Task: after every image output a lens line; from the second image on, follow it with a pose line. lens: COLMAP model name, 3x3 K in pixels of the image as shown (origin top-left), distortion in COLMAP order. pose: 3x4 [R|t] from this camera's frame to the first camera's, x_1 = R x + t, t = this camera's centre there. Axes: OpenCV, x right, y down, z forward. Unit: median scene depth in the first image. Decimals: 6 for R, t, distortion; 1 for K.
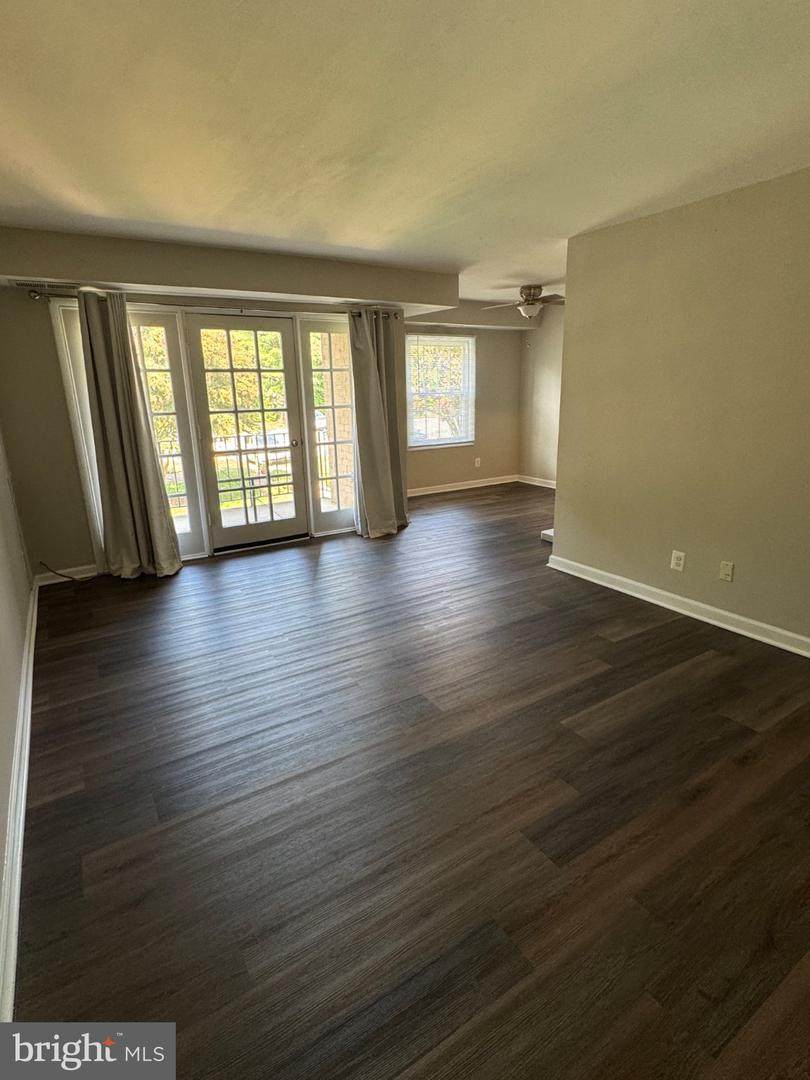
lens RADIAL K [[547.1, 0, 402.8], [0, 547.1, 540.1], [0, 0, 1]] dist [-0.000122, -0.000166]
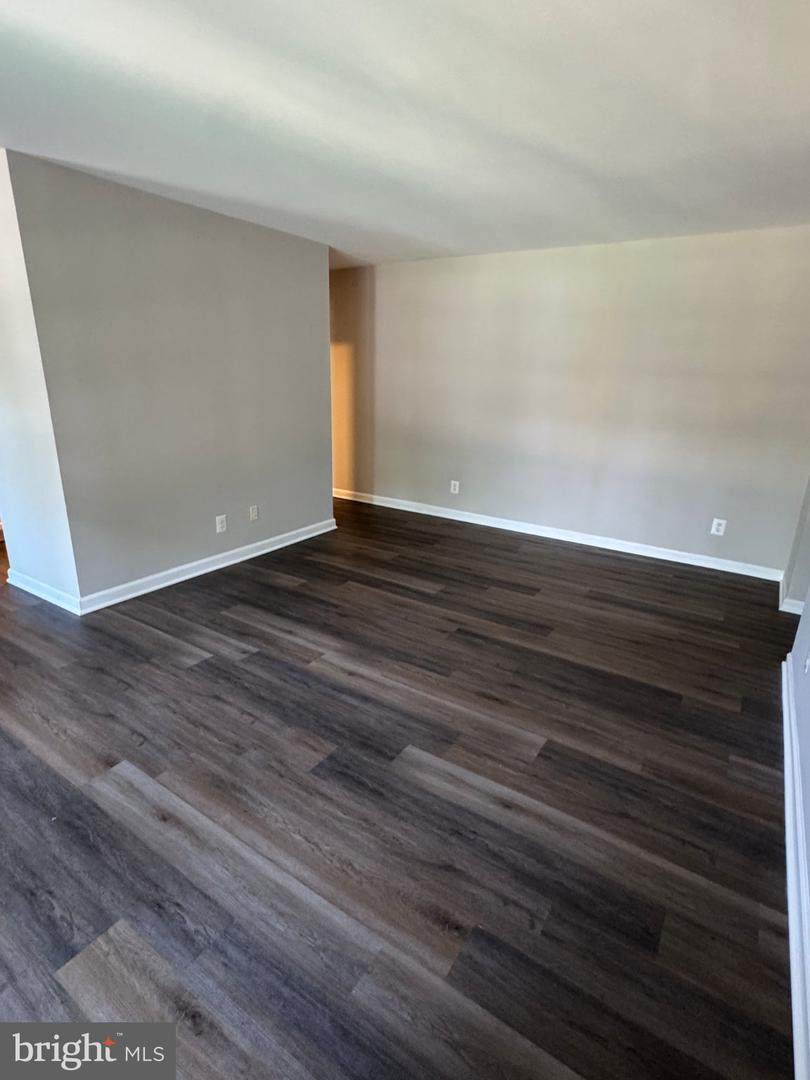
lens RADIAL K [[547.1, 0, 402.4], [0, 547.1, 539.1], [0, 0, 1]] dist [-0.000122, -0.000166]
pose [[-0.405378, -0.254726, 0.877943, -0.730302], [0.244267, 0.895290, 0.372546, -0.292353], [-0.880910, 0.365474, -0.300709, 1.103739]]
